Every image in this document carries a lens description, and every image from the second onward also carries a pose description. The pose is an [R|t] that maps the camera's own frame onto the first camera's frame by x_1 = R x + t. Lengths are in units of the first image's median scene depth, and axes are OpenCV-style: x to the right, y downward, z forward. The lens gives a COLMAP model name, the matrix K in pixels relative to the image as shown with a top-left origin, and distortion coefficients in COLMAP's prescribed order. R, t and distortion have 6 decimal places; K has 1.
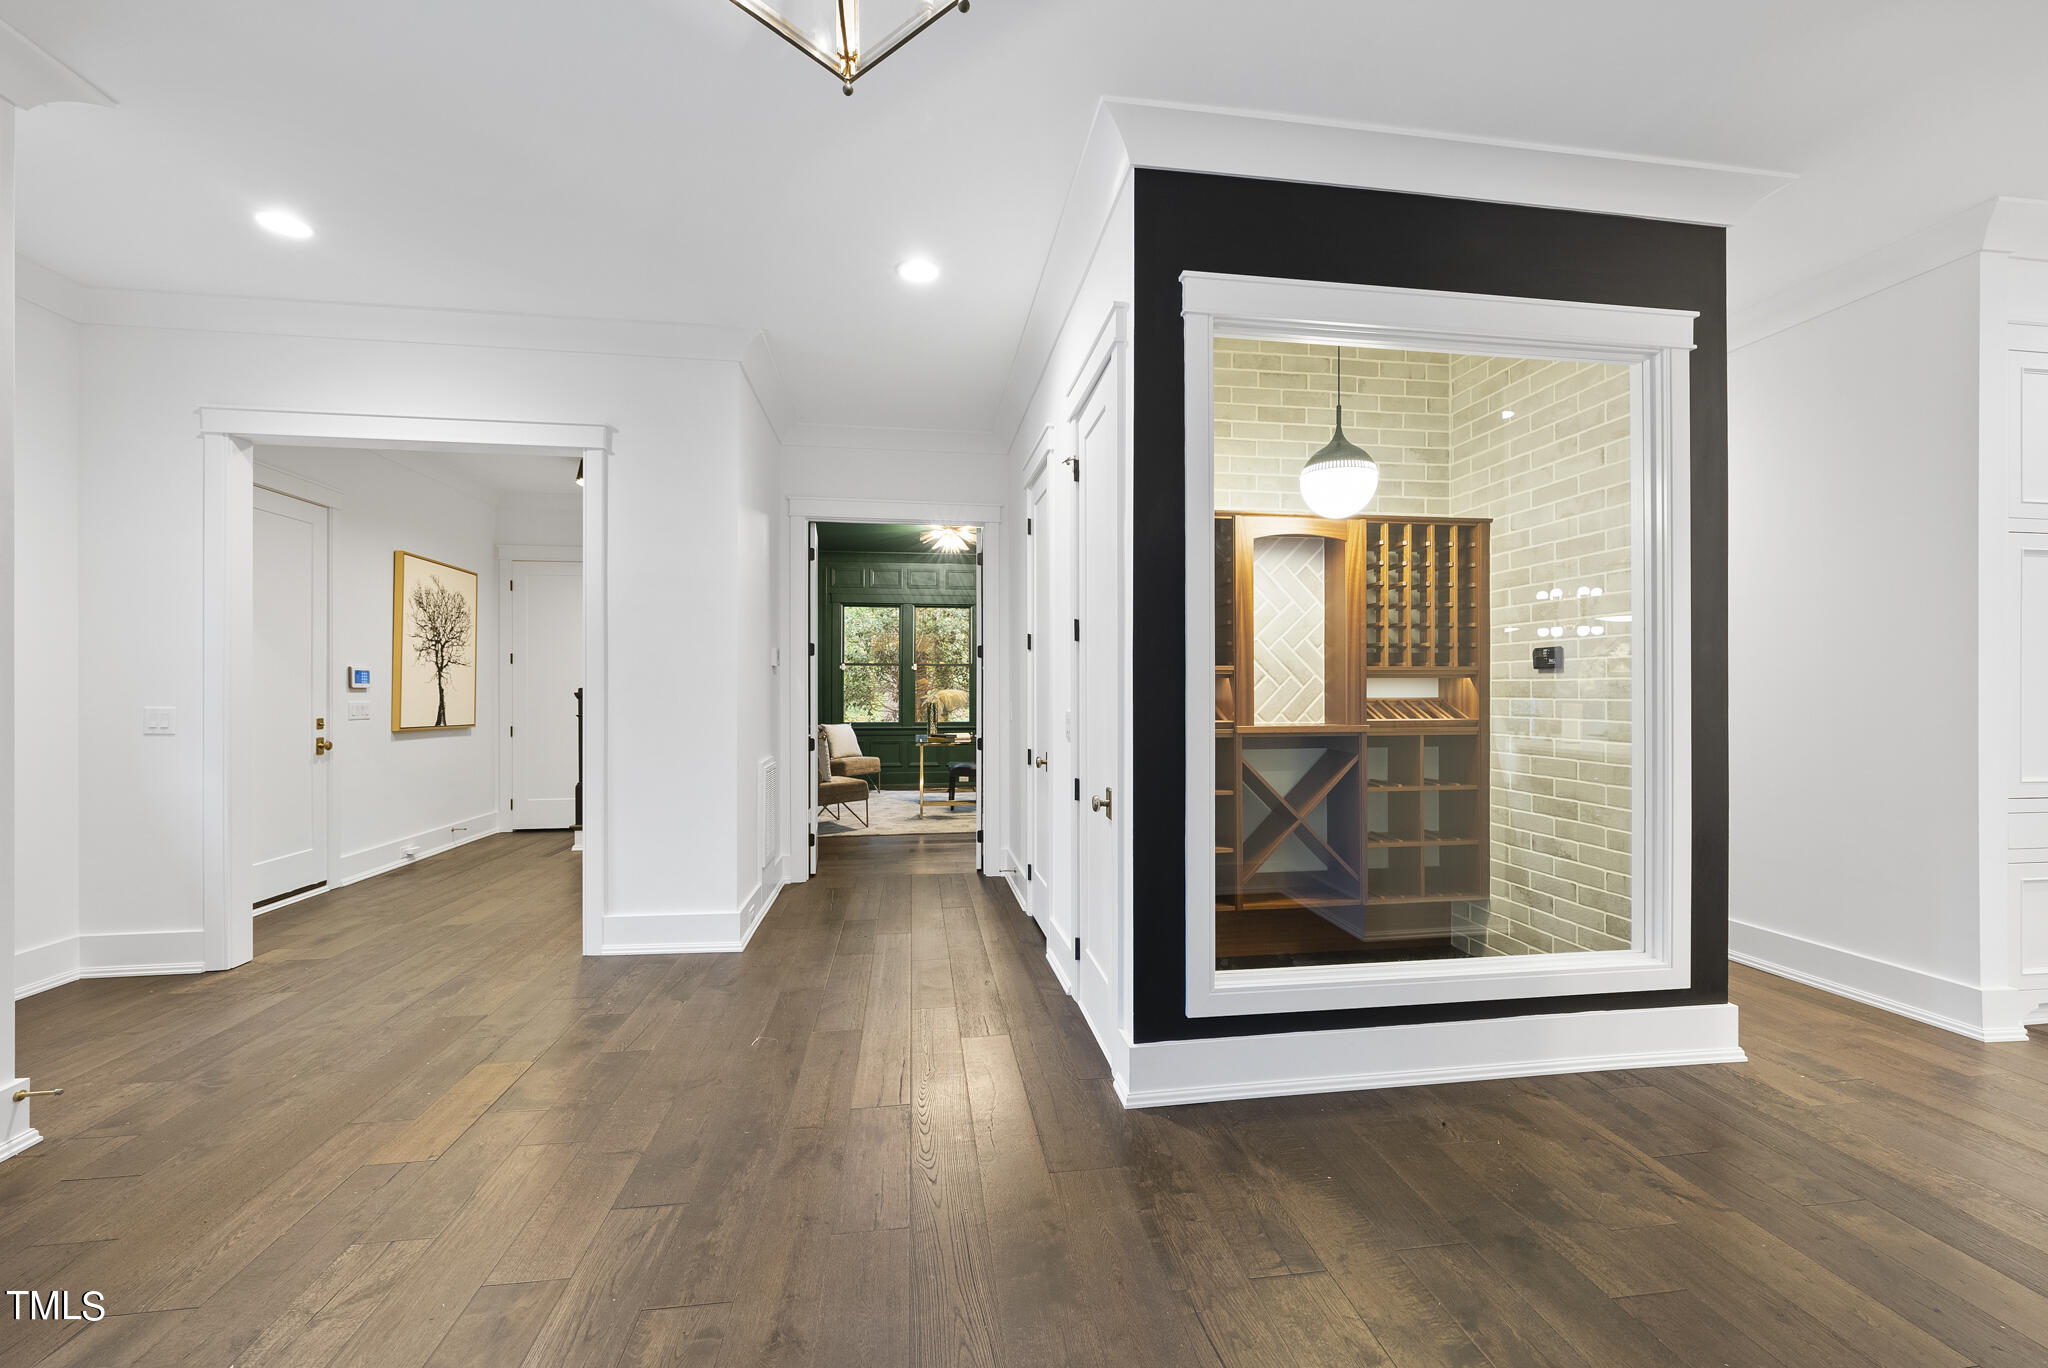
lens RADIAL K [[811.7, 0, 1025.8], [0, 811.7, 686.1], [0, 0, 1]] dist [-0.001154, 0.001343]
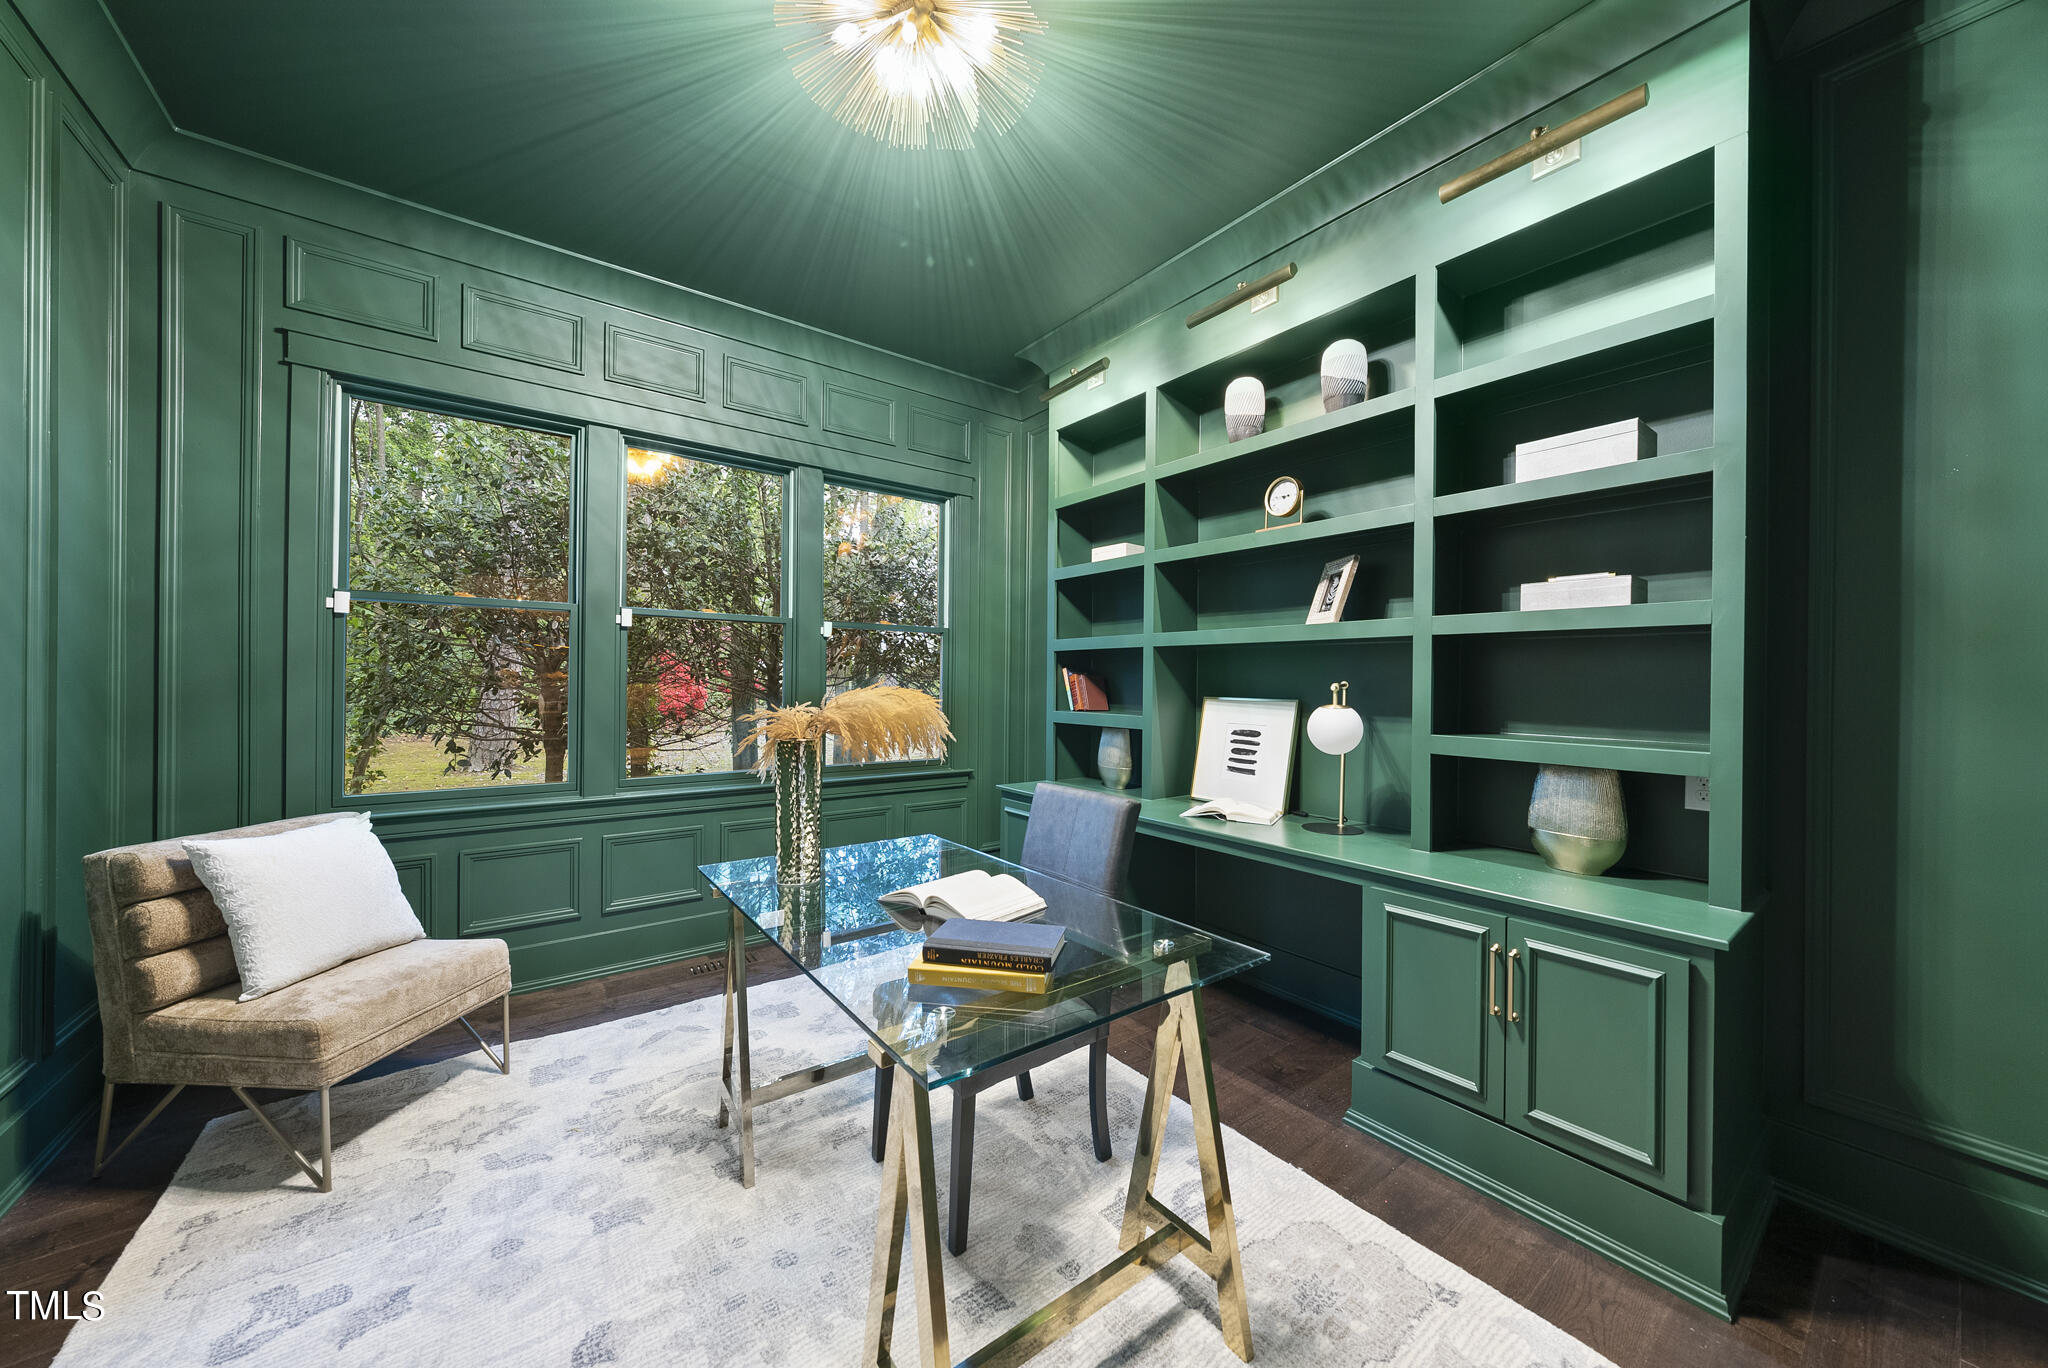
lens RADIAL K [[696.8, 0, 1018.5], [0, 696.8, 680.6], [0, 0, 1]] dist [-0.001108, 0.000240]
pose [[0.879017, 0.011941, 0.476641, -0.285823], [-0.013394, 0.999910, -0.000348, 0.001940], [-0.476603, -0.006078, 0.879098, 1.455581]]
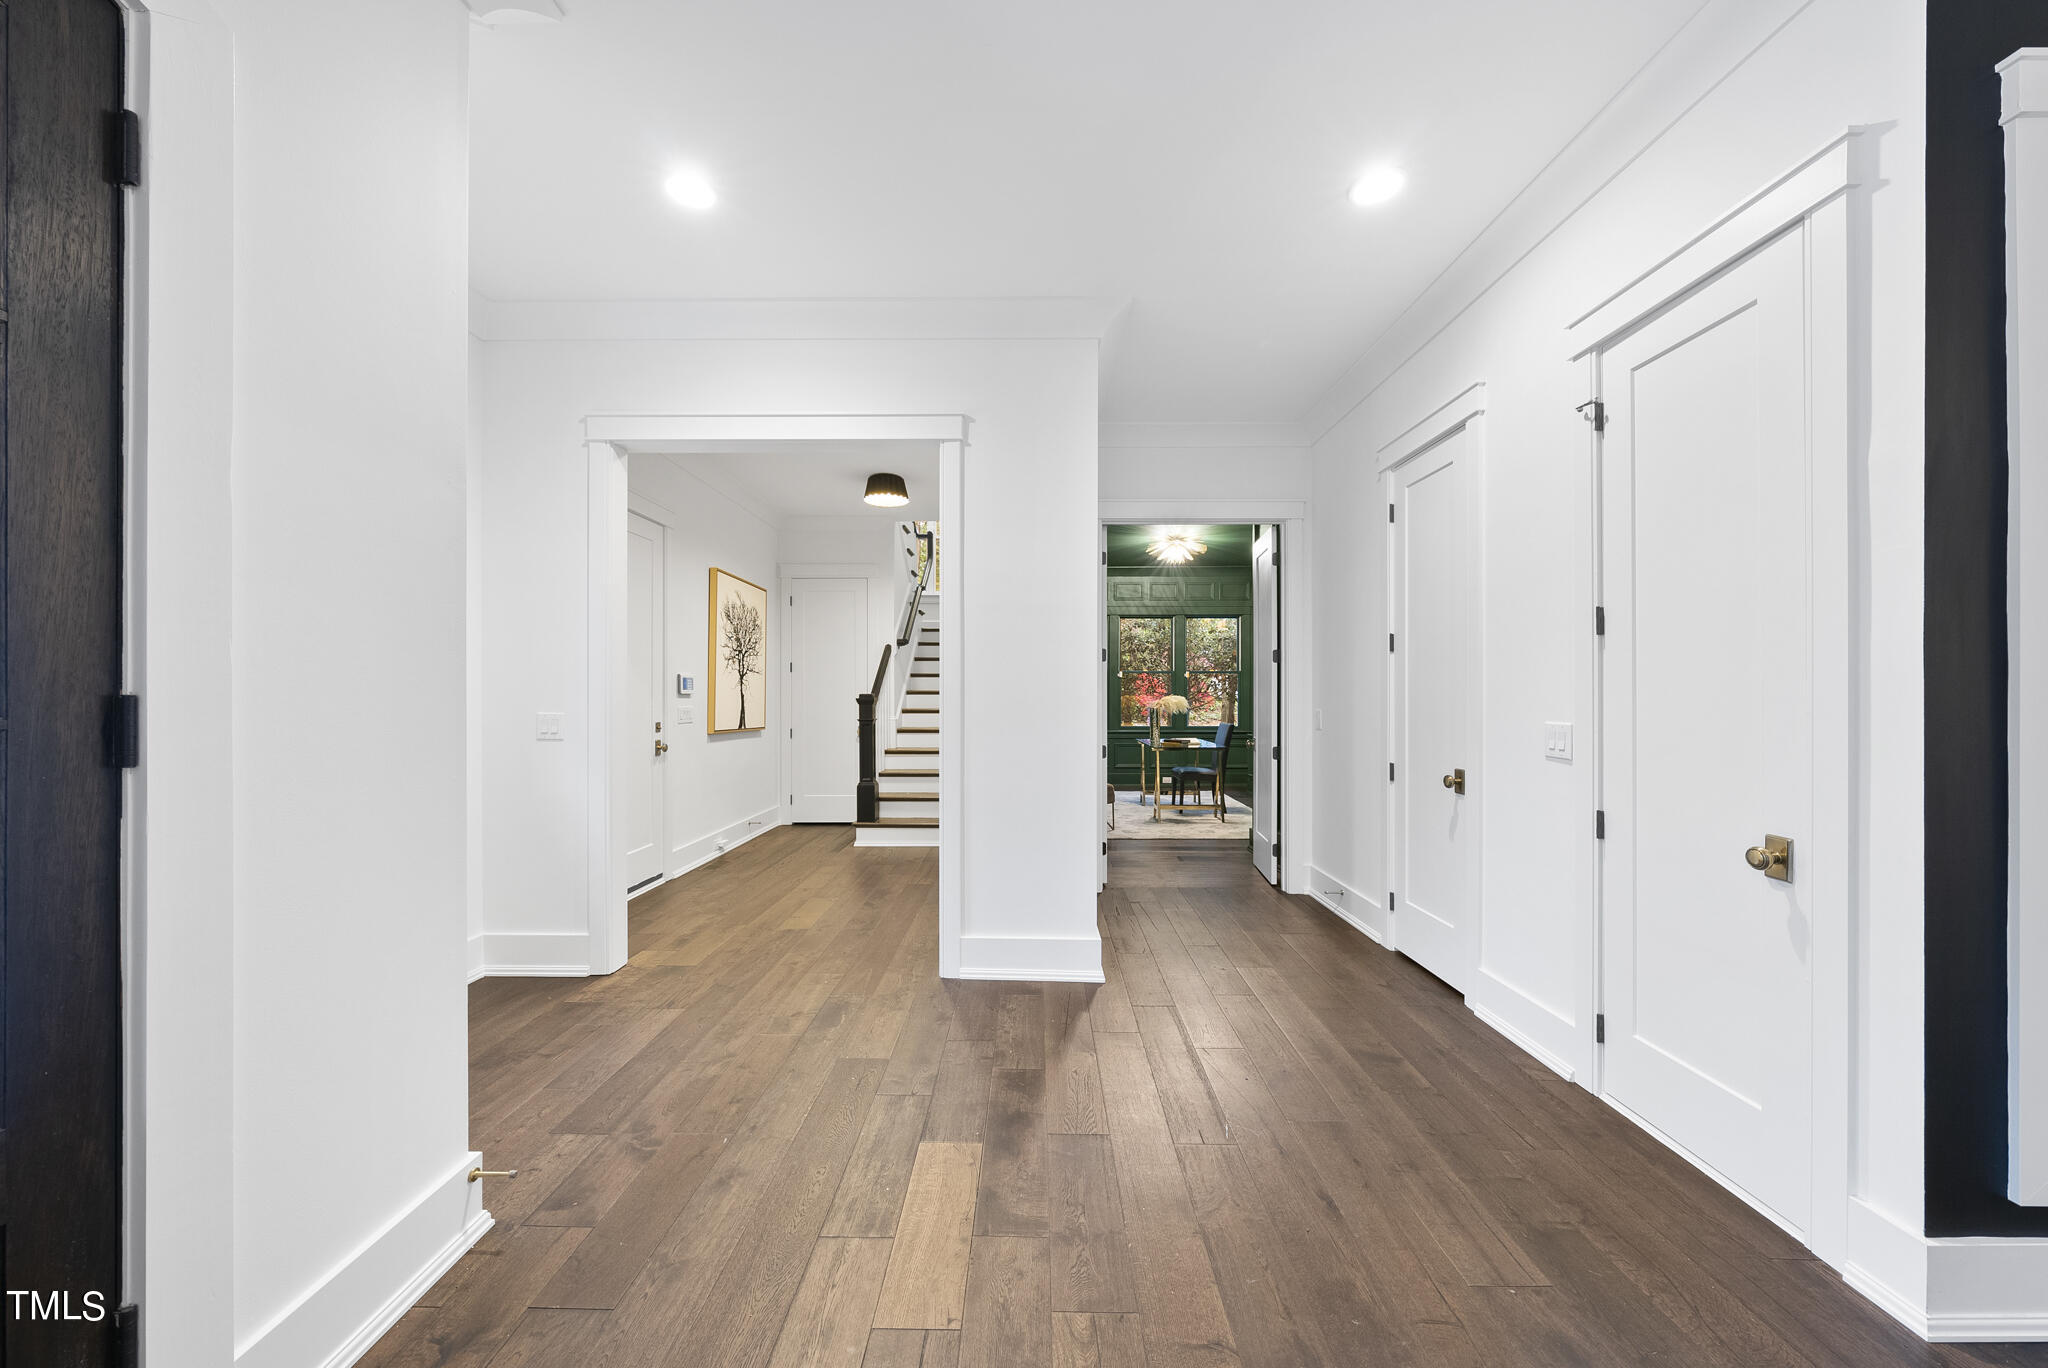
lens RADIAL K [[696.8, 0, 1028.9], [0, 696.8, 693.7], [0, 0, 1]] dist [-0.001108, 0.000240]
pose [[0.988491, 0.000717, -0.151279, -0.257224], [-0.000481, 0.999999, 0.001597, 0.000273], [0.151280, -0.001505, 0.988490, 0.171934]]
